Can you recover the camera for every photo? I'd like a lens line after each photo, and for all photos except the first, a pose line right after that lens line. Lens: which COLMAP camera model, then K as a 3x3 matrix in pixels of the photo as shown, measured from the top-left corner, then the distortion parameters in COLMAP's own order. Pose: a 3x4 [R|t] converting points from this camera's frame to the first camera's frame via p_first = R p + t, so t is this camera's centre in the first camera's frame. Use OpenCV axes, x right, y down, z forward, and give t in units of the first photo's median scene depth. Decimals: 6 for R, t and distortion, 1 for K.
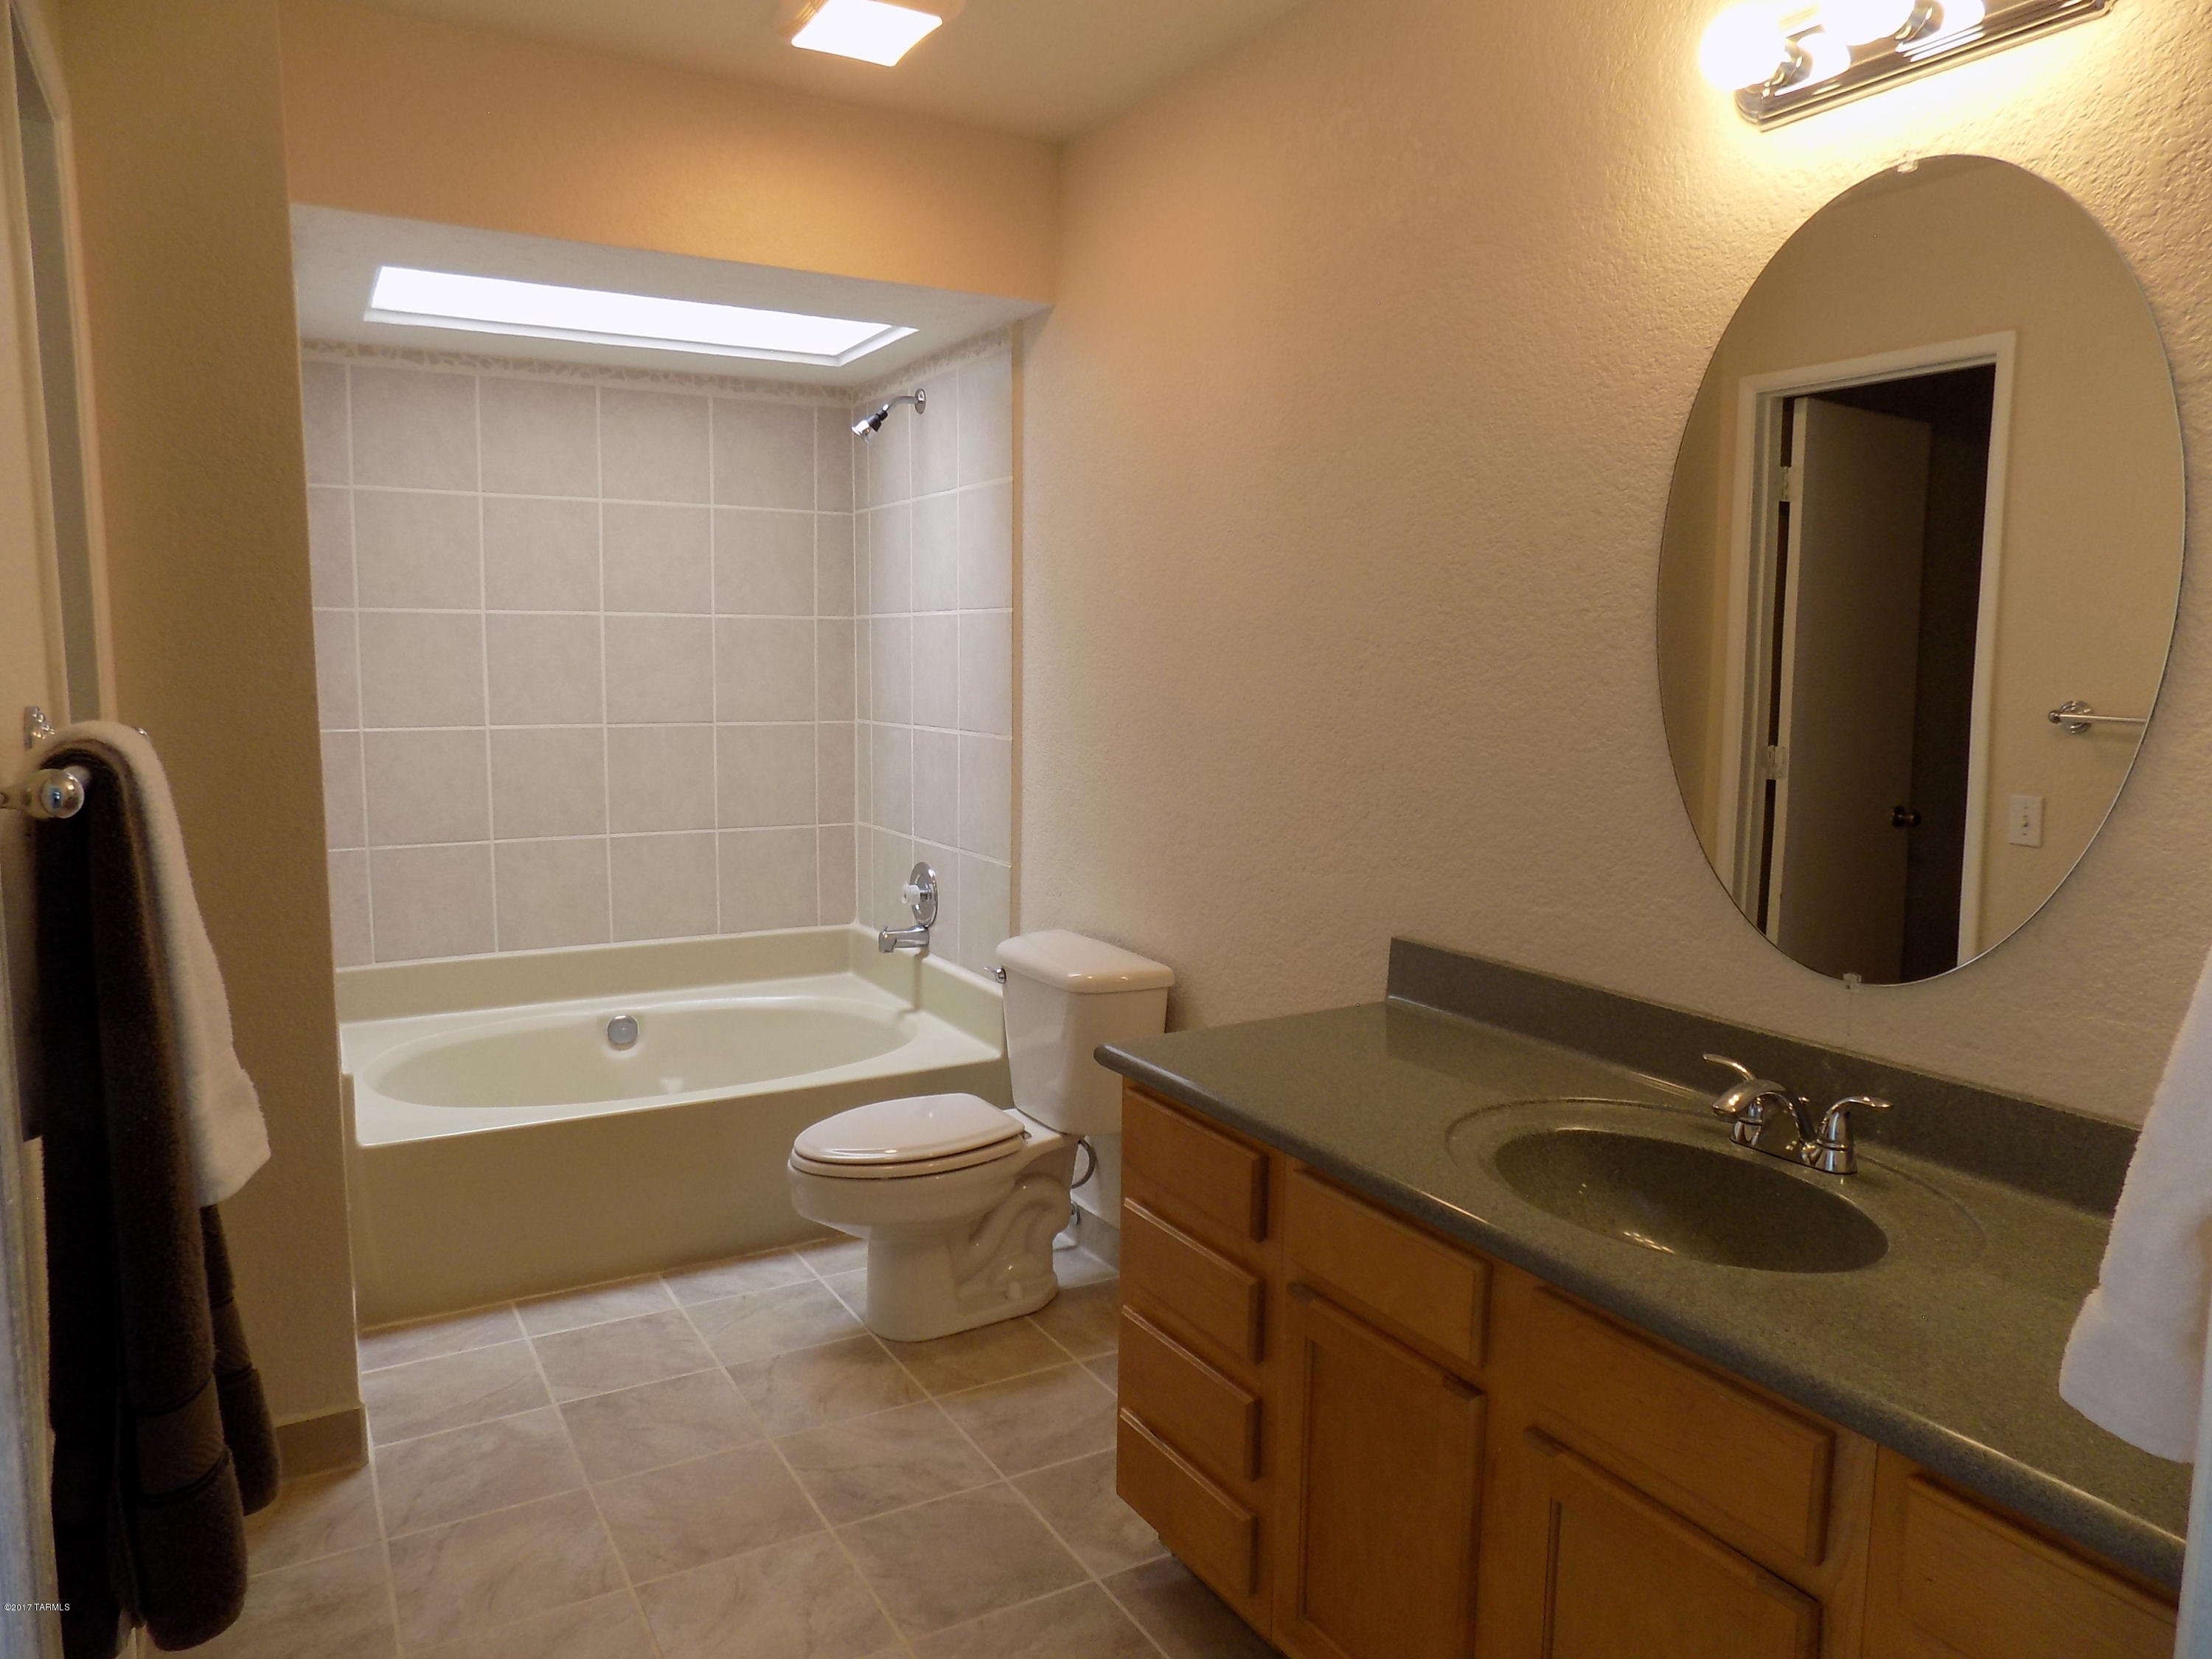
lens RADIAL K [[1492.0, 0, 1106.0], [0, 1492.0, 829.5], [0, 0, 1]] dist [-0.084384, 0.070222]
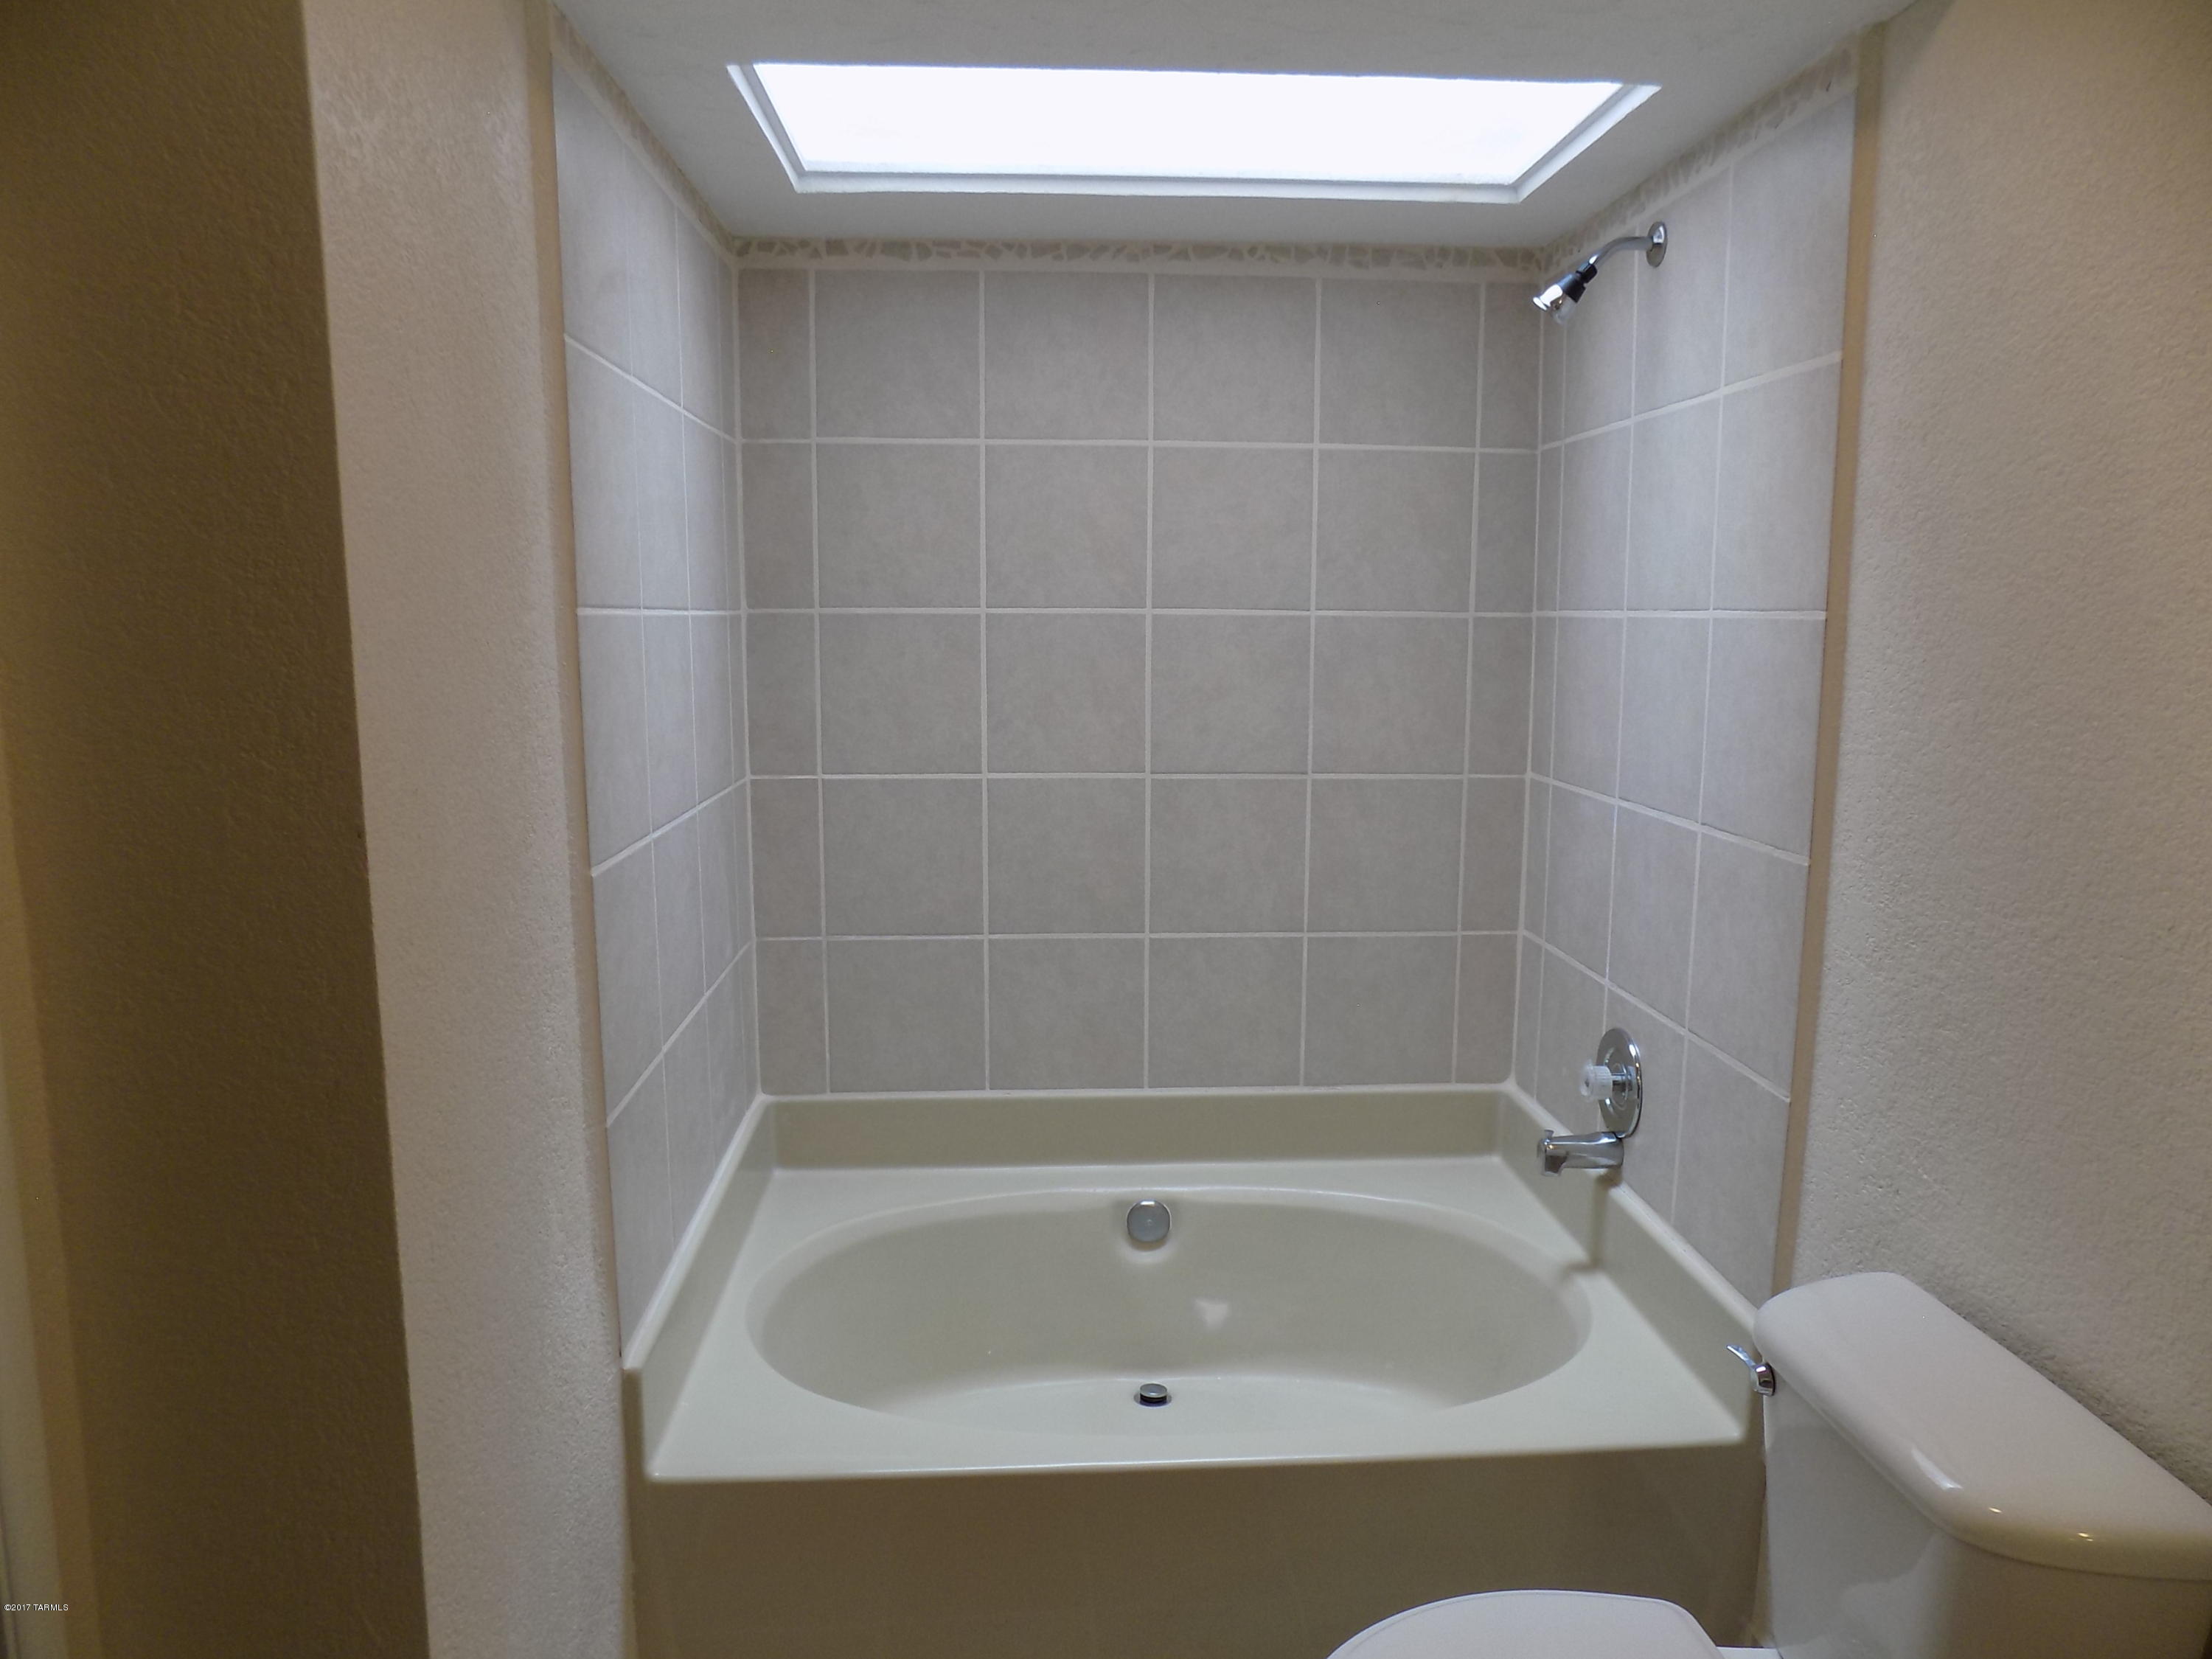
lens RADIAL K [[1492.0, 0, 1106.0], [0, 1492.0, 829.5], [0, 0, 1]] dist [-0.084384, 0.070222]
pose [[0.892157, 0.058163, -0.447966, -0.048374], [-0.047233, 0.998251, 0.035544, -0.072374], [0.449250, -0.010552, 0.893344, 0.393269]]
